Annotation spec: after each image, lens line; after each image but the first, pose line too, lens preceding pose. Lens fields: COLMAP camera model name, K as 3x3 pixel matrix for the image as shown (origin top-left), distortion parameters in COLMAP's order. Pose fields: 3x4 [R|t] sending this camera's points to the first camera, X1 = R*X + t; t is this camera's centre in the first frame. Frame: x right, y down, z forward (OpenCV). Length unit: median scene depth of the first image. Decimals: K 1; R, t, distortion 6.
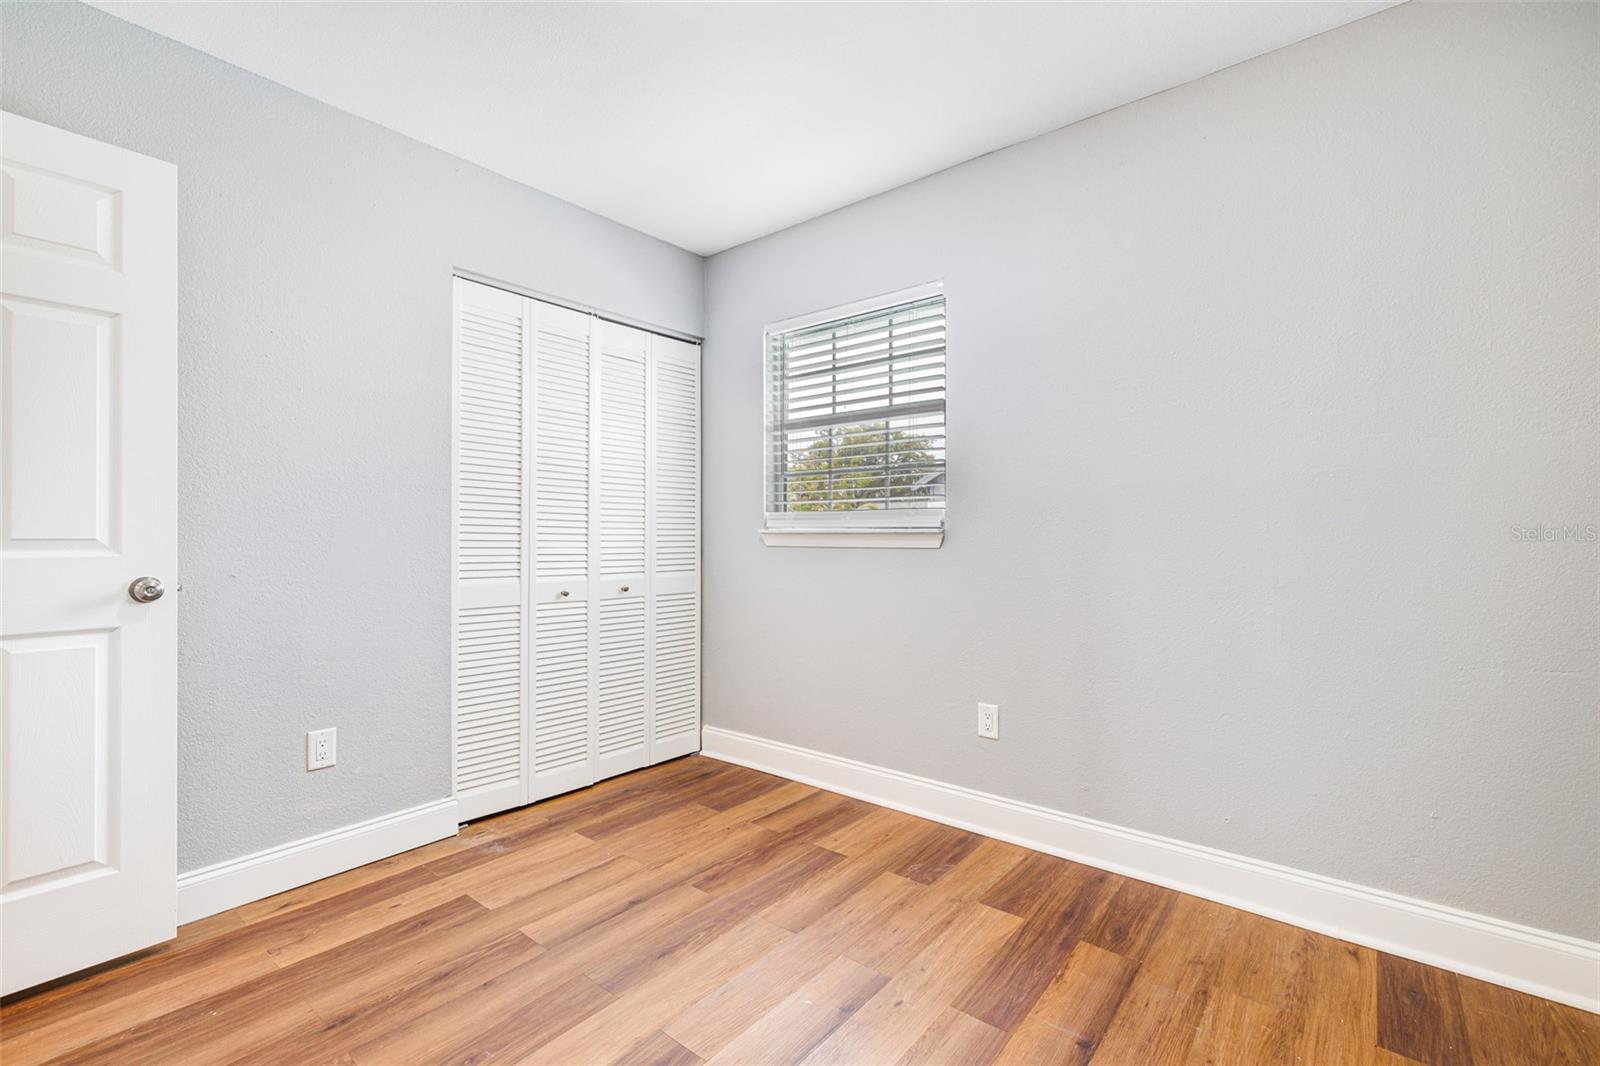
lens RADIAL K [[711.4, 0, 785.7], [0, 711.4, 533.0], [0, 0, 1]] dist [0.000278, -0.000228]
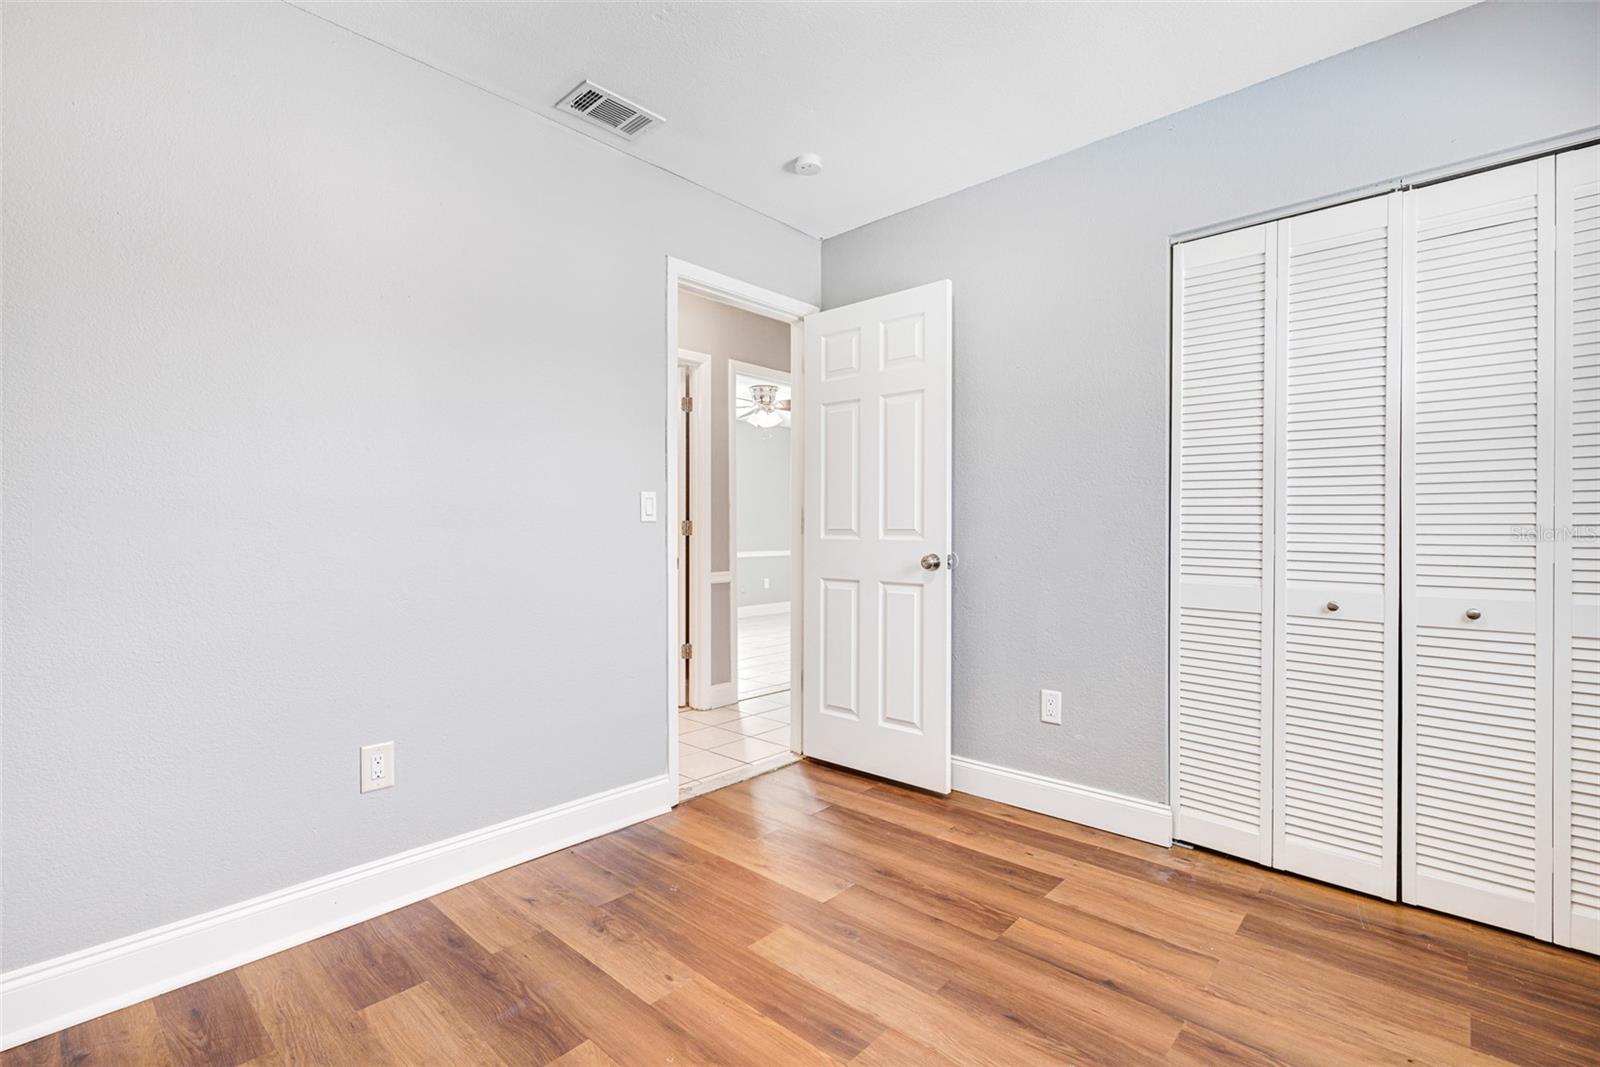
lens RADIAL K [[711.4, 0, 789.7], [0, 711.4, 532.8], [0, 0, 1]] dist [0.000278, -0.000228]
pose [[-0.050655, 0.006185, -0.998697, 0.520368], [0.005150, 0.999969, 0.005932, 0.003780], [0.998703, -0.004843, -0.050686, 0.589631]]
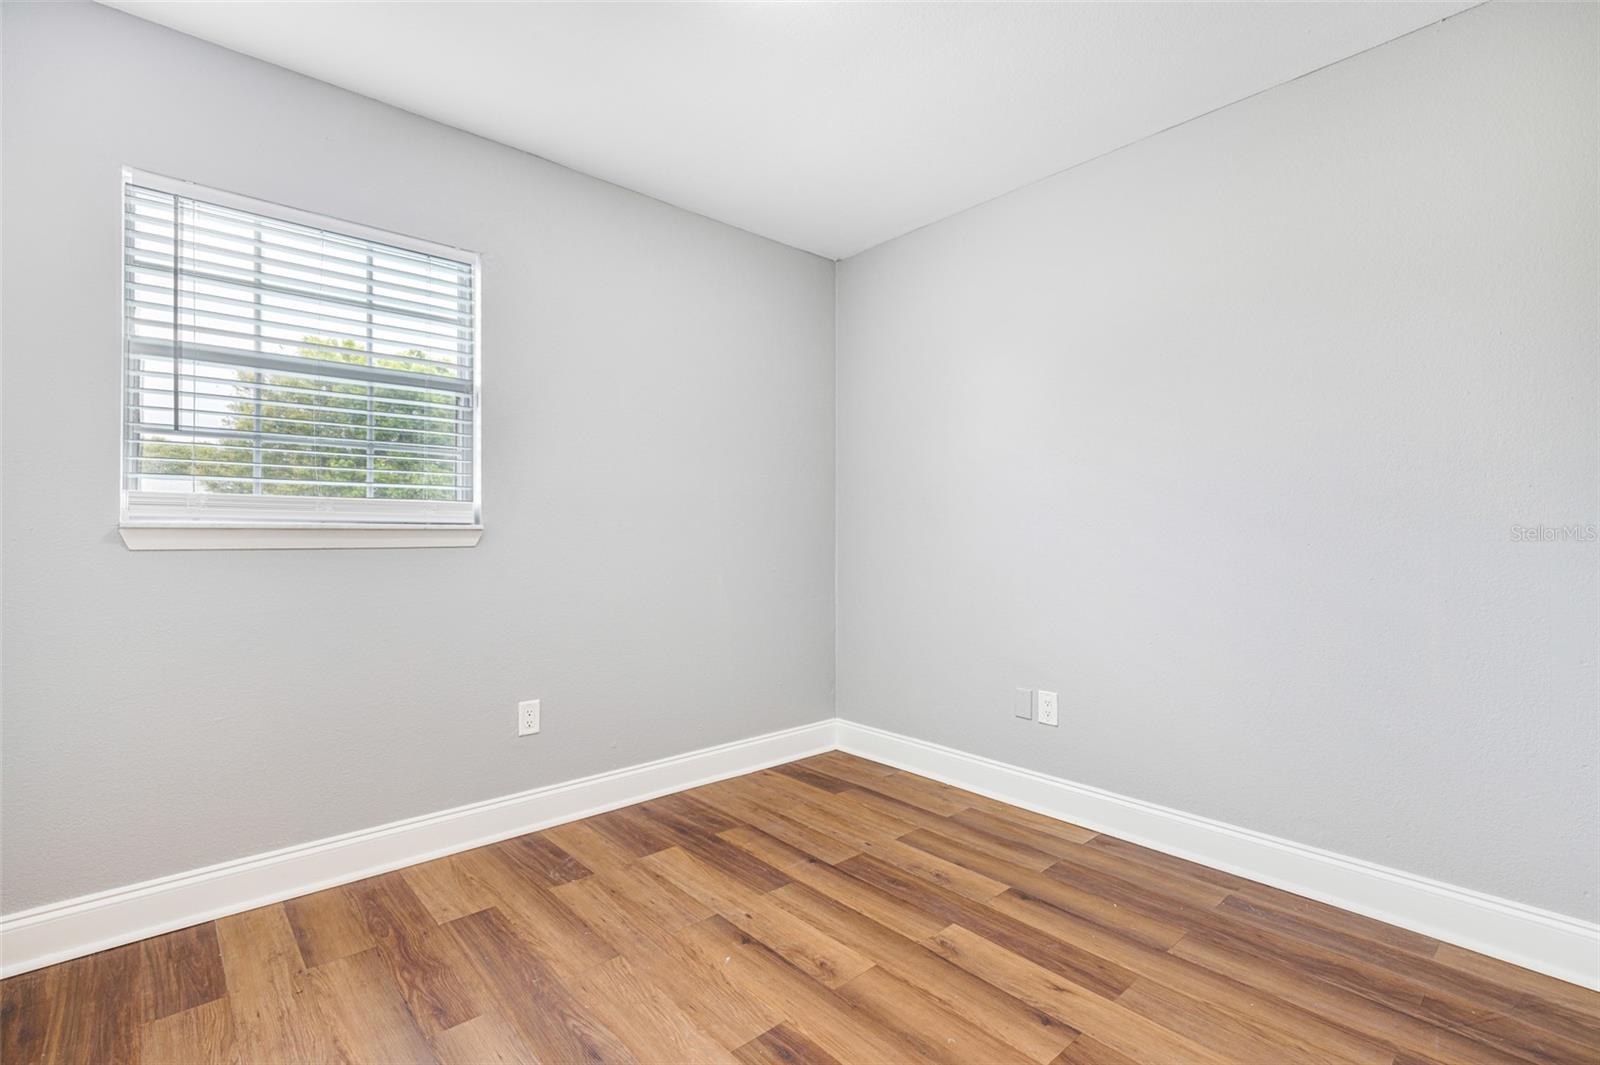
lens RADIAL K [[711.4, 0, 840.8], [0, 711.4, 537.8], [0, 0, 1]] dist [0.000278, -0.000228]
pose [[0.121764, -0.001556, 0.992558, -0.696812], [-0.000137, 0.999999, 0.001585, 0.010647], [-0.992559, -0.000329, 0.121763, 0.474900]]
